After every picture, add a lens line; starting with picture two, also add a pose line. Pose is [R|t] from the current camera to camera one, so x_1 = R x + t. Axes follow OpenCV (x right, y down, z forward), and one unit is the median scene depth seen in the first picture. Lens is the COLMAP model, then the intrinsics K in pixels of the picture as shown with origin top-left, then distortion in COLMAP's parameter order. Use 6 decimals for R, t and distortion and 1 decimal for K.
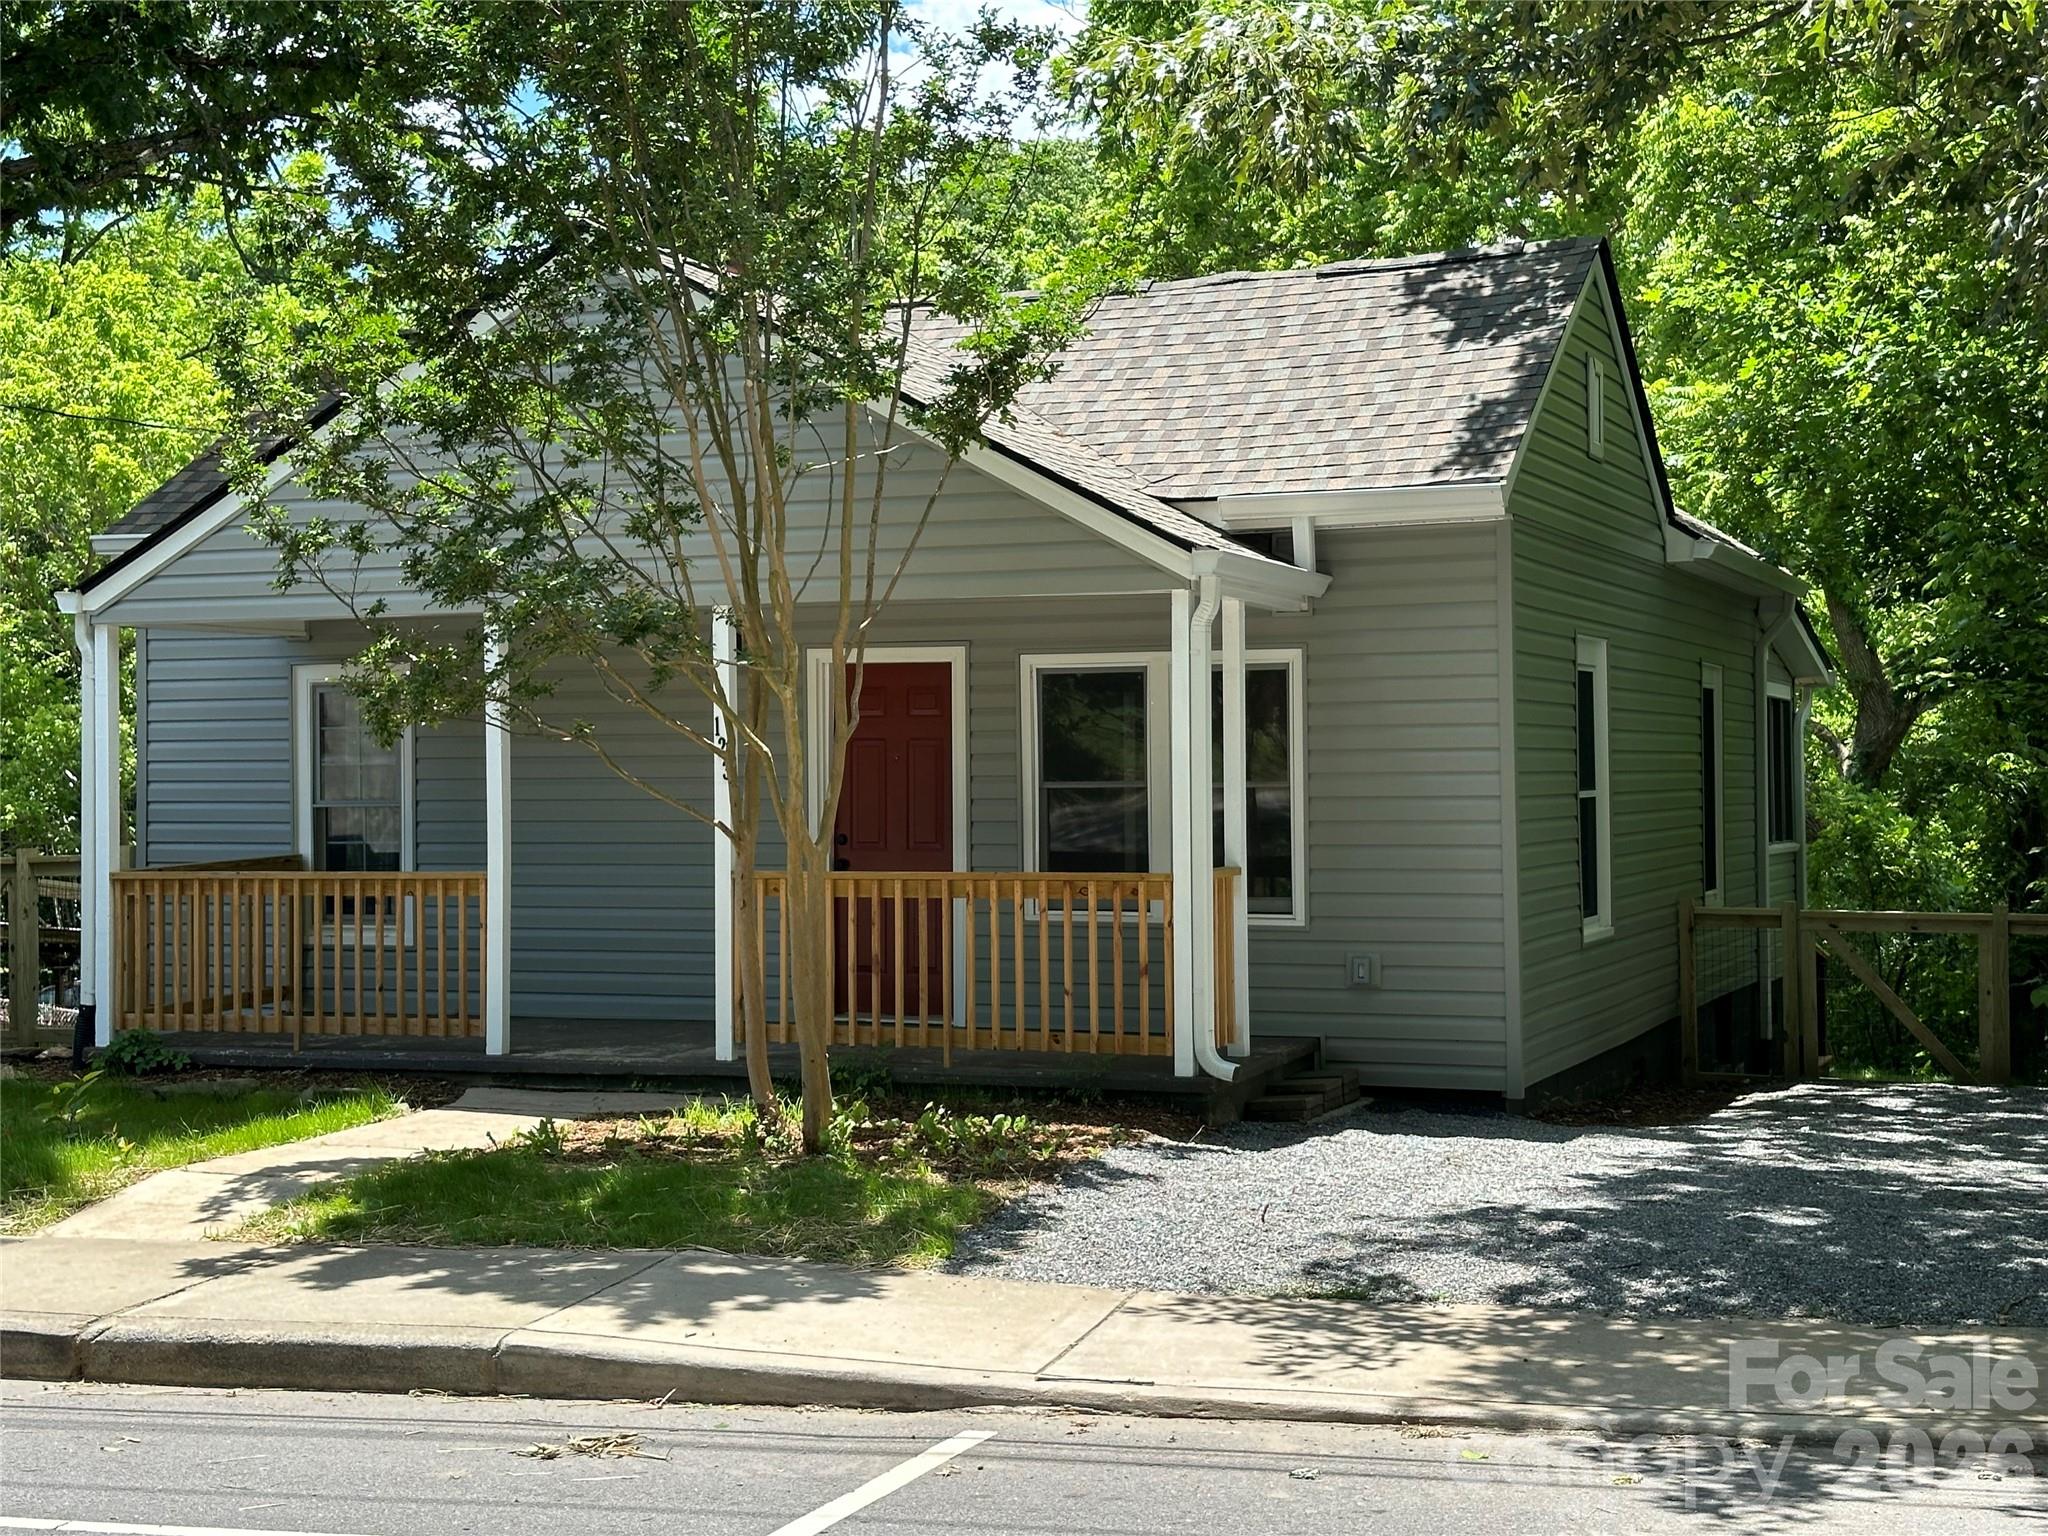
lens RADIAL K [[2901.1, 0, 1024.0], [0, 2901.1, 768.0], [0, 0, 1]] dist [0.171323, -0.108434]
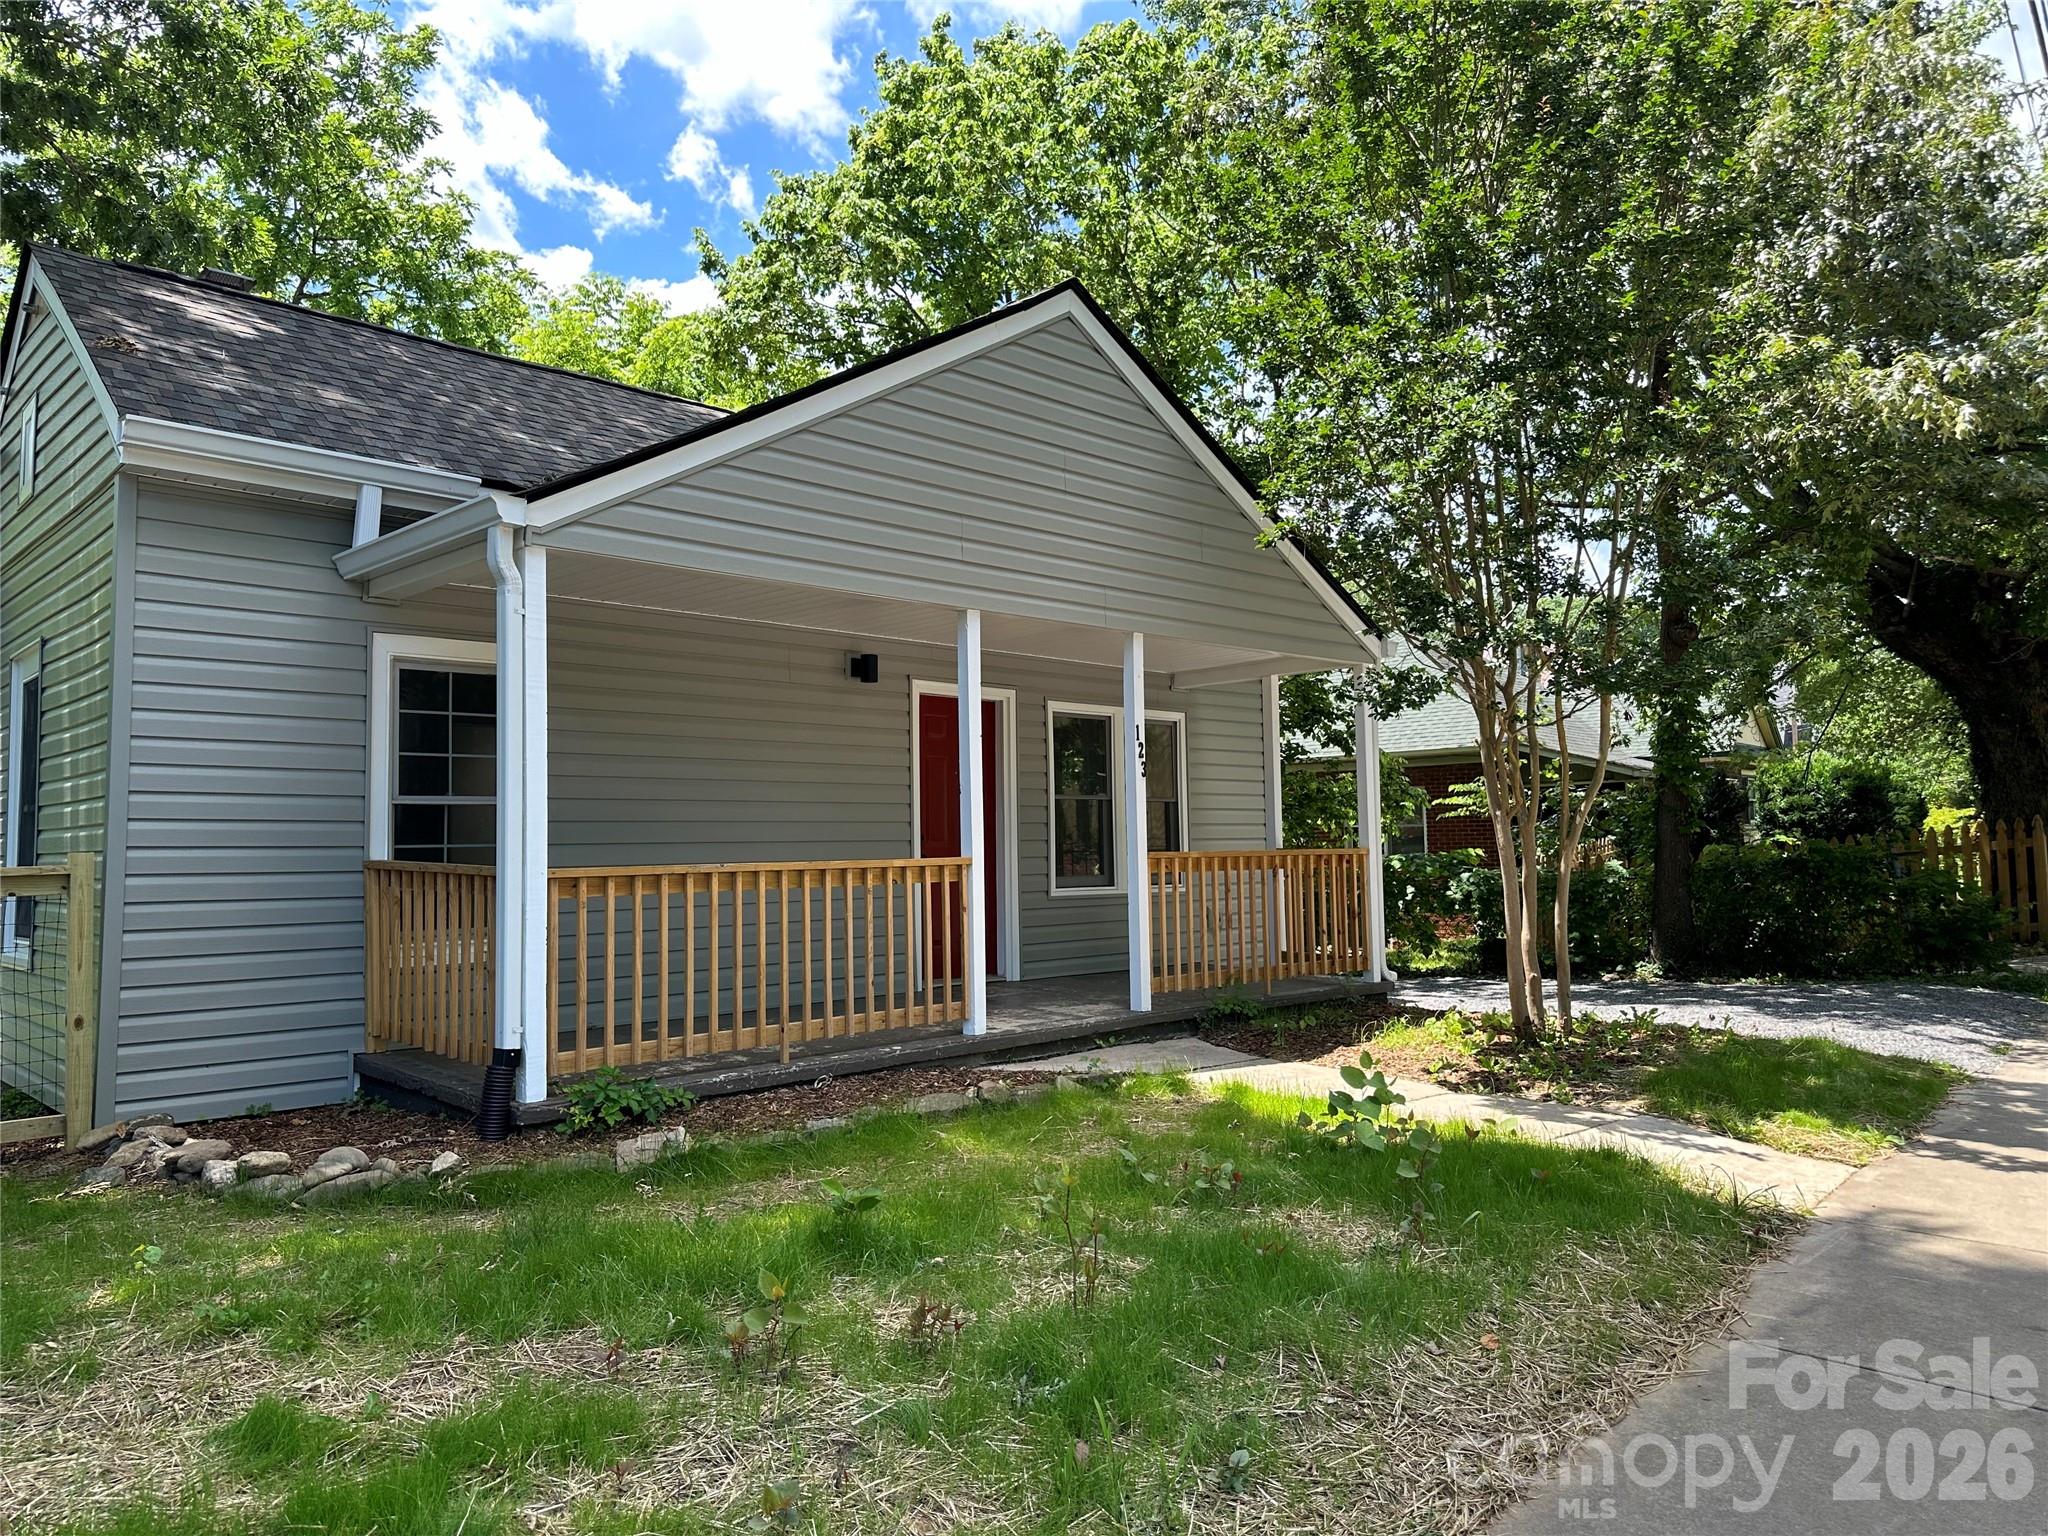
lens RADIAL K [[1424.0, 0, 1033.9], [0, 1424.0, 767.3], [0, 0, 1]] dist [0.089764, -0.111595]
pose [[0.403313, 0.055187, 0.913396, -0.608136], [0.008414, 0.997914, -0.064009, 0.034572], [-0.915023, 0.033501, 0.402008, 0.740346]]
